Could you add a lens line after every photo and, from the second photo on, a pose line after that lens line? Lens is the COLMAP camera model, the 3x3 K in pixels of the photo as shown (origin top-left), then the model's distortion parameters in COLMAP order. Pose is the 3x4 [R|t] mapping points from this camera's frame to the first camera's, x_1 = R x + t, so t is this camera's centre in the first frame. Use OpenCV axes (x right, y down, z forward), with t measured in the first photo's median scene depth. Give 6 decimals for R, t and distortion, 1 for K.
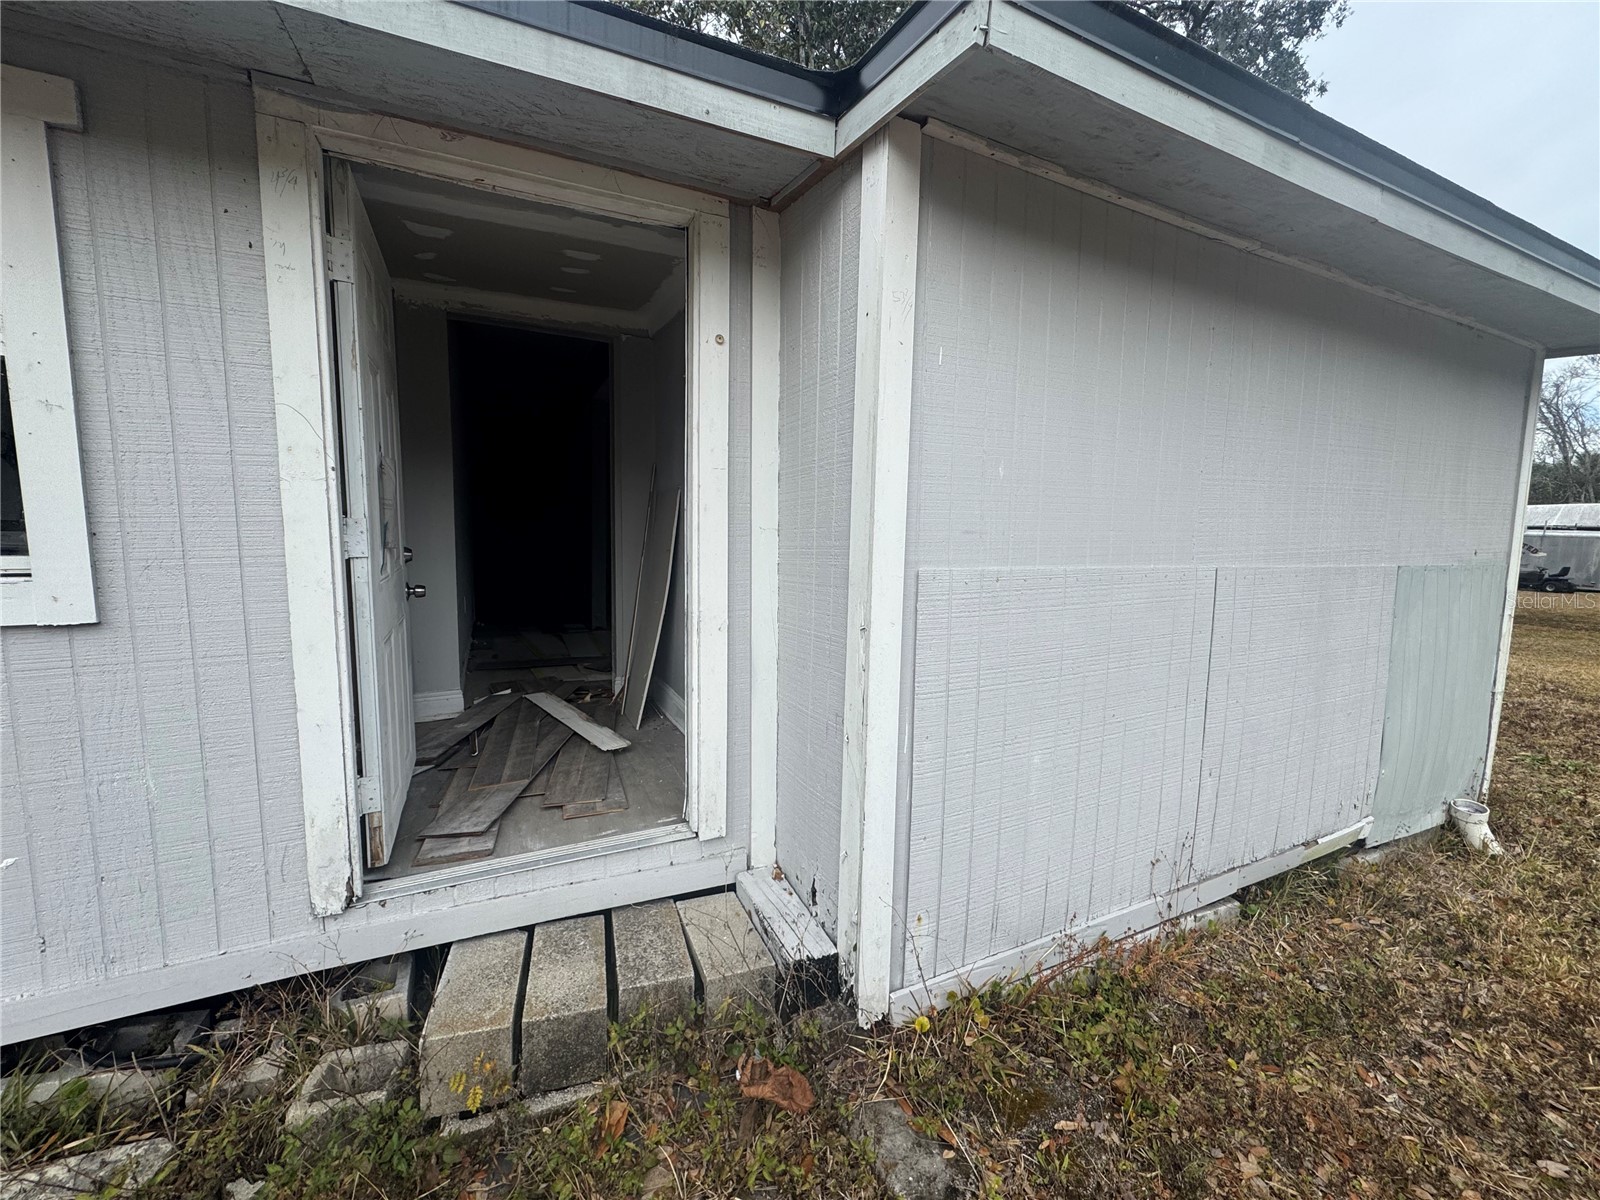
lens RADIAL K [[642.2, 0, 800.0], [0, 642.2, 600.0], [0, 0, 1]] dist [-0.002184, 0.000123]
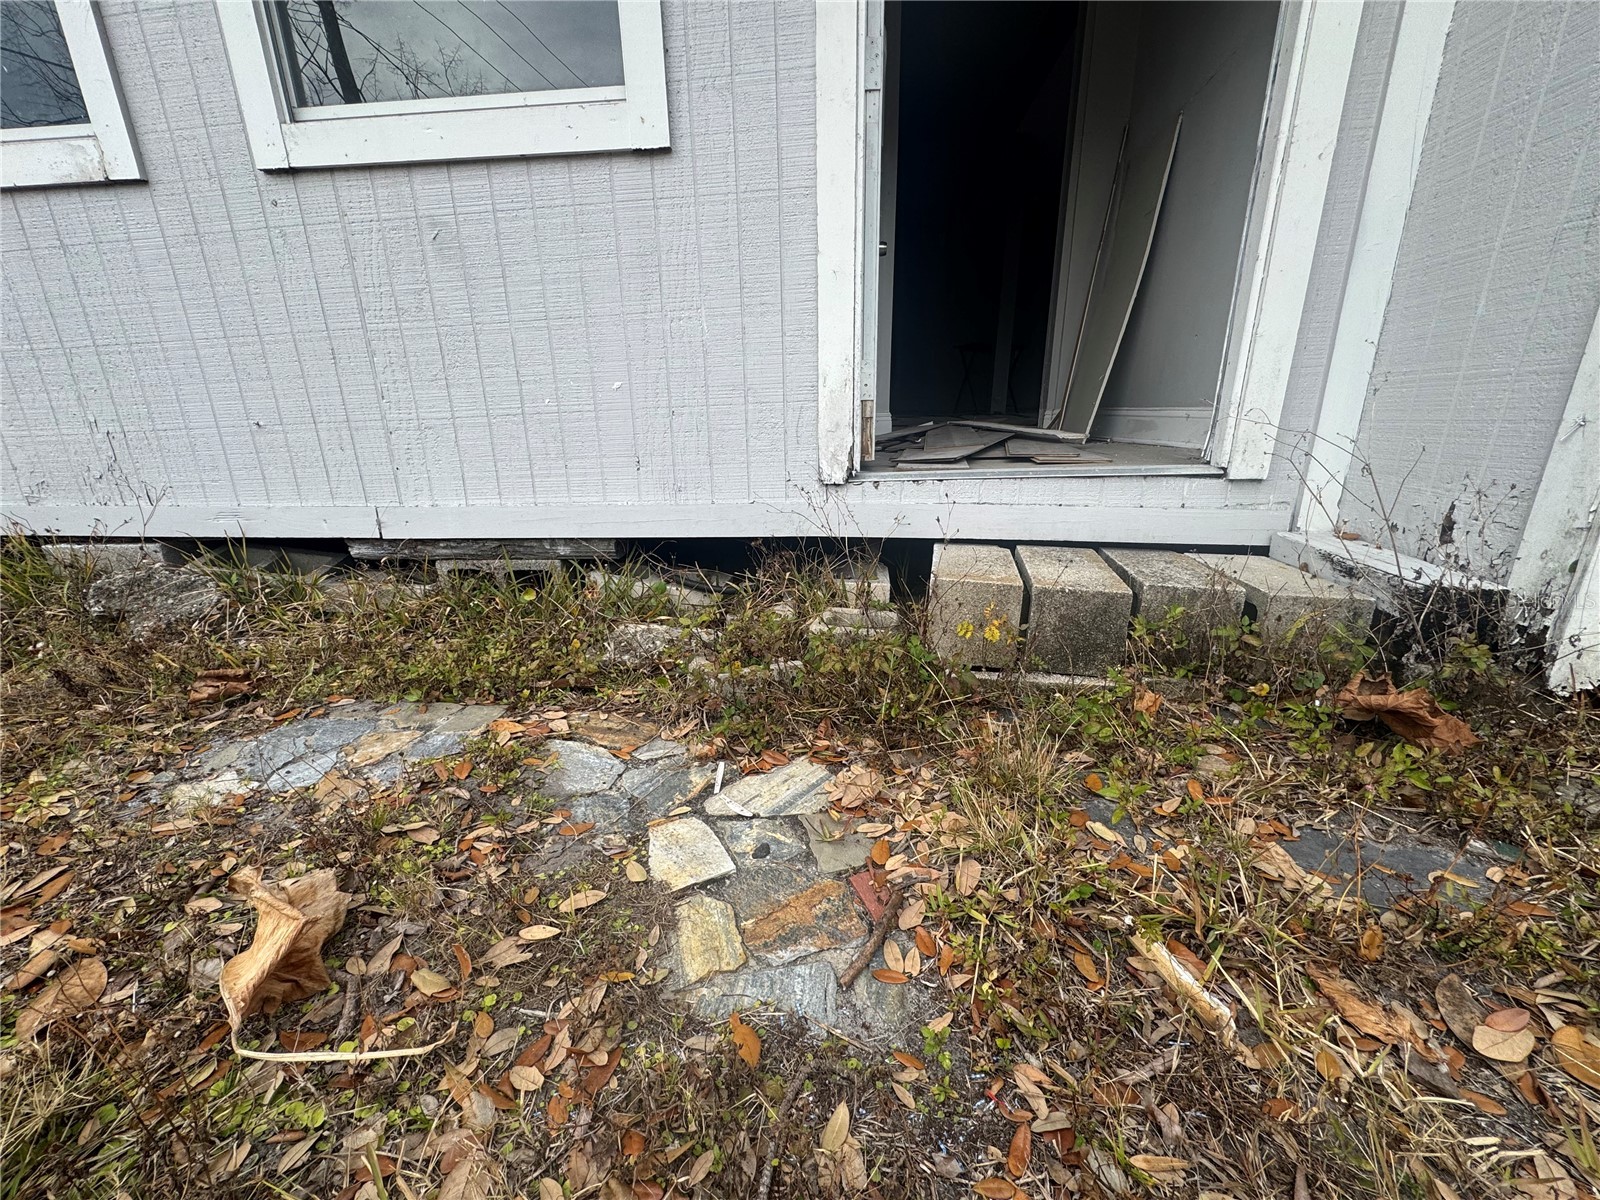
lens RADIAL K [[640.3, 0, 796.0], [0, 640.3, 596.7], [0, 0, 1]] dist [-0.000733, 0.000186]
pose [[0.858727, 0.122849, -0.497490, -0.250985], [-0.023575, 0.979281, 0.201128, 0.460058], [0.511891, -0.160986, 0.843831, 0.076329]]
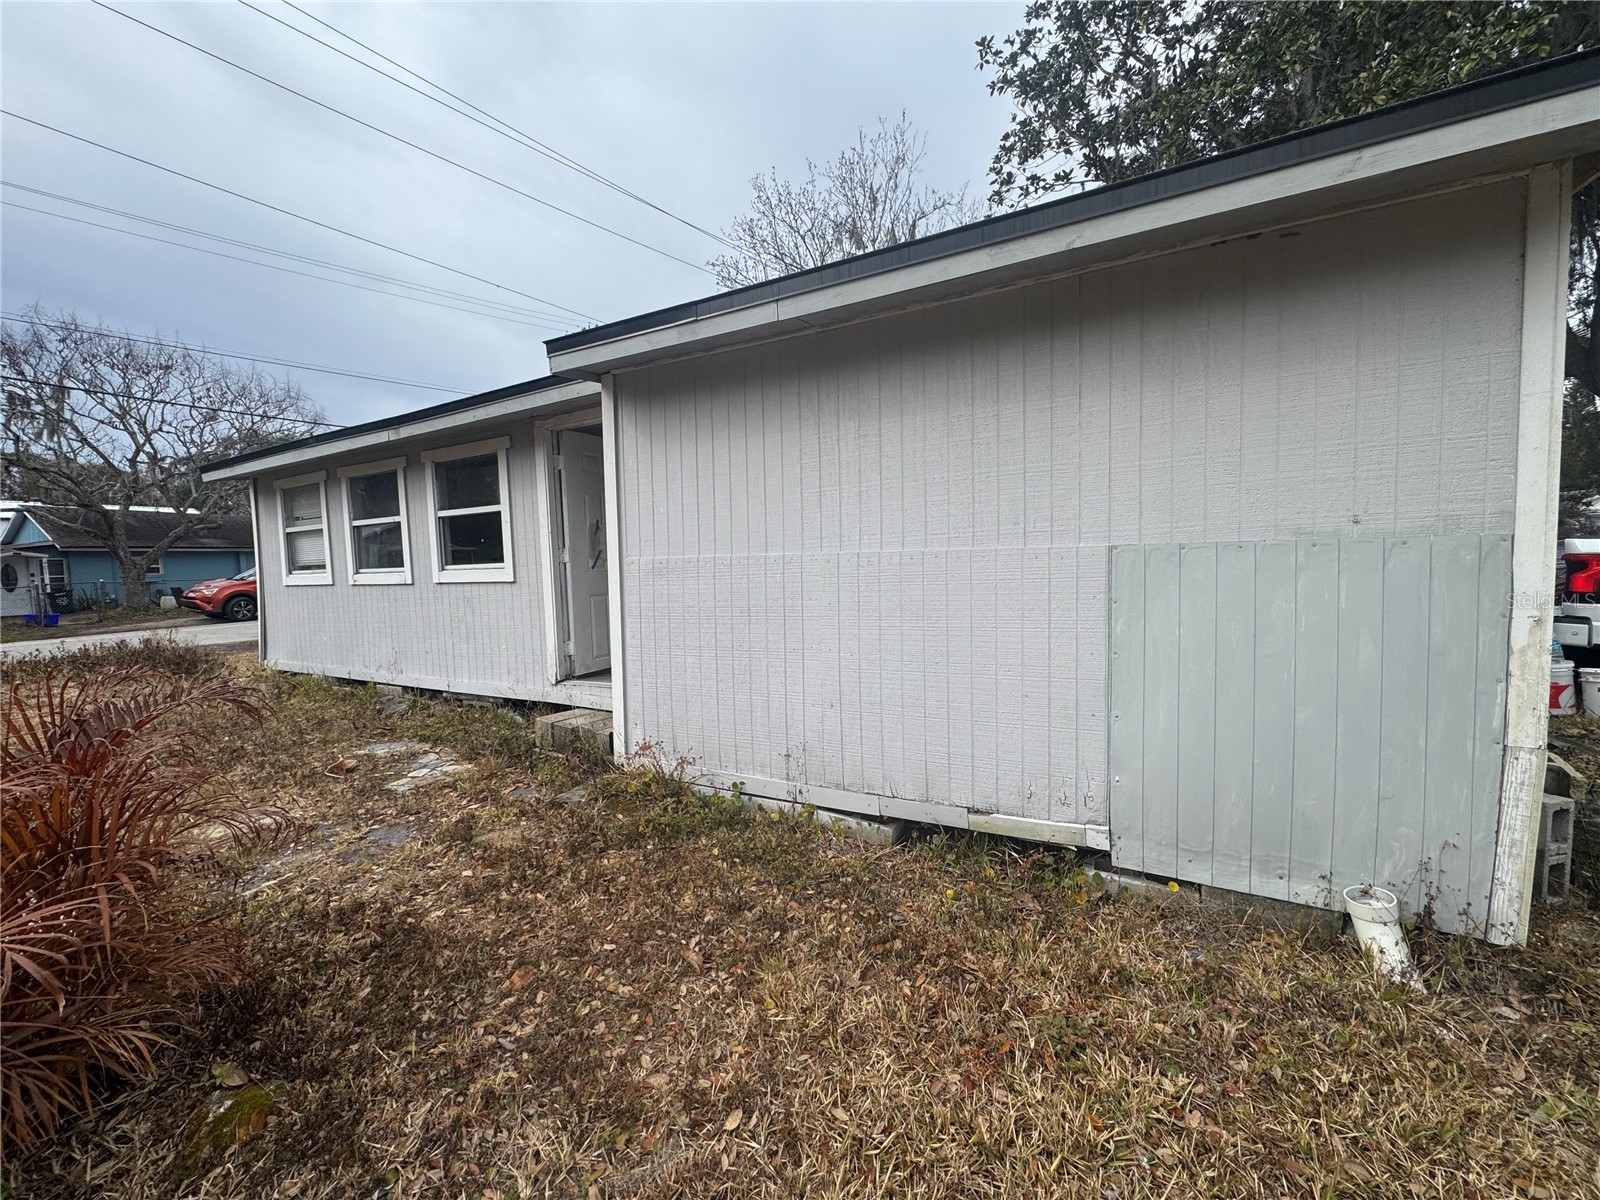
lens RADIAL K [[663.6, 0, 799.7], [0, 663.6, 585.9], [0, 0, 1]] dist [-0.001745, -0.000032]
pose [[0.567863, 0.003797, -0.823114, 2.377596], [-0.042912, 0.998766, -0.024998, 0.071451], [0.822004, 0.049517, 0.567325, 0.185365]]
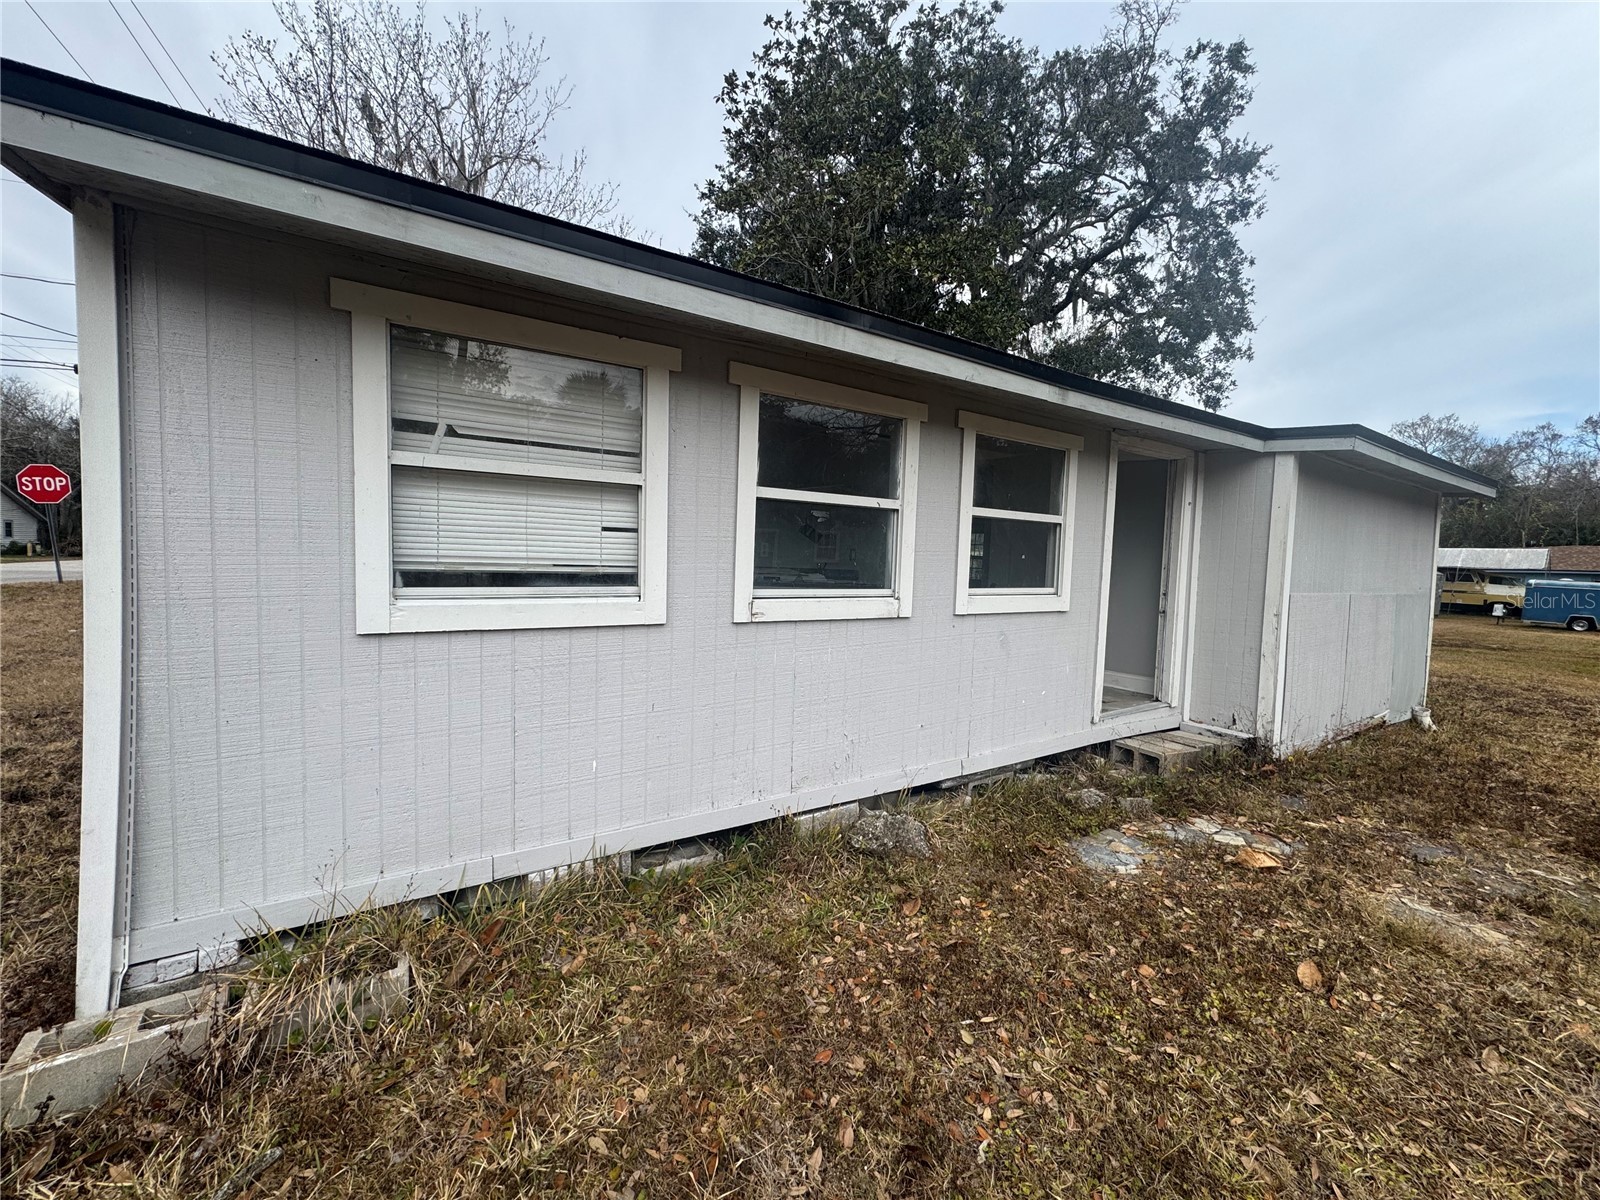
lens RADIAL K [[642.2, 0, 800.0], [0, 642.2, 600.0], [0, 0, 1]] dist [-0.002184, 0.000123]
pose [[0.990400, 0.002834, 0.138204, -2.289371], [0.003353, 0.999003, -0.044514, 0.096083], [-0.138193, 0.044550, 0.989403, -1.468762]]
